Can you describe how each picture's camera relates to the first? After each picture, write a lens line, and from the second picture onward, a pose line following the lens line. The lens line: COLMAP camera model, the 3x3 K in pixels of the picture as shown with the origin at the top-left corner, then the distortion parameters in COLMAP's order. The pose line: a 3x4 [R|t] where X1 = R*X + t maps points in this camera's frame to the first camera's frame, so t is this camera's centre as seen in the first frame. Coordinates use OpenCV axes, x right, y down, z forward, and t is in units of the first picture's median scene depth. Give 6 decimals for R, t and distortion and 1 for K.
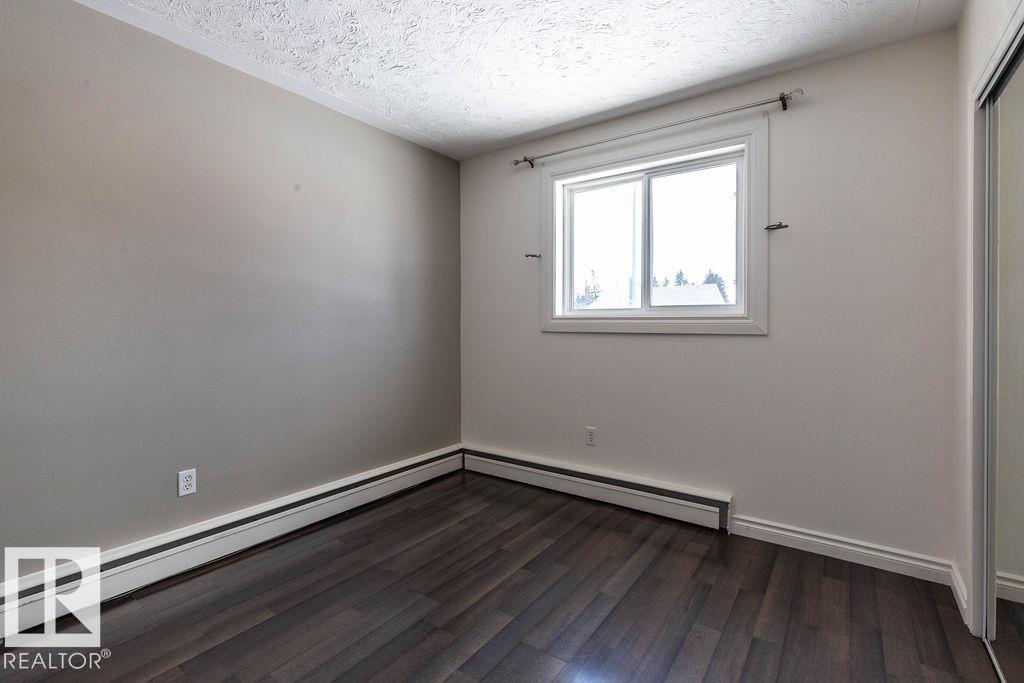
lens RADIAL K [[474.0, 0, 509.9], [0, 474.0, 332.5], [0, 0, 1]] dist [0.008873, -0.000518]
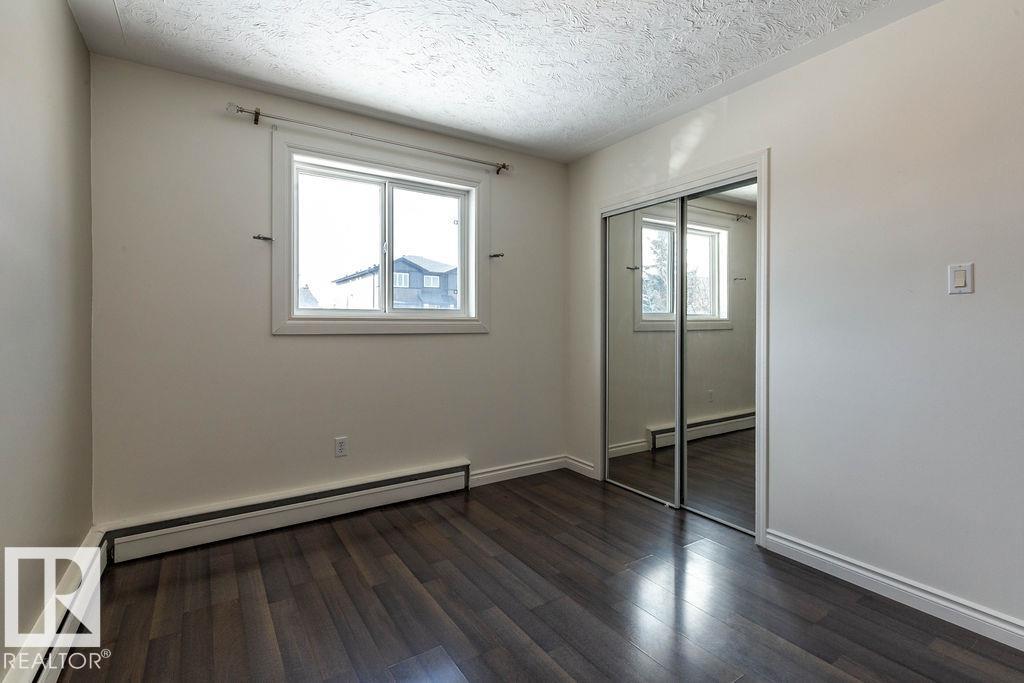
lens RADIAL K [[474.0, 0, 518.9], [0, 474.0, 333.5], [0, 0, 1]] dist [0.008873, -0.000518]
pose [[0.361220, -0.023853, 0.932175, -0.657354], [0.014459, 0.999696, 0.019978, -0.018792], [-0.932368, 0.006262, 0.361455, 0.397489]]
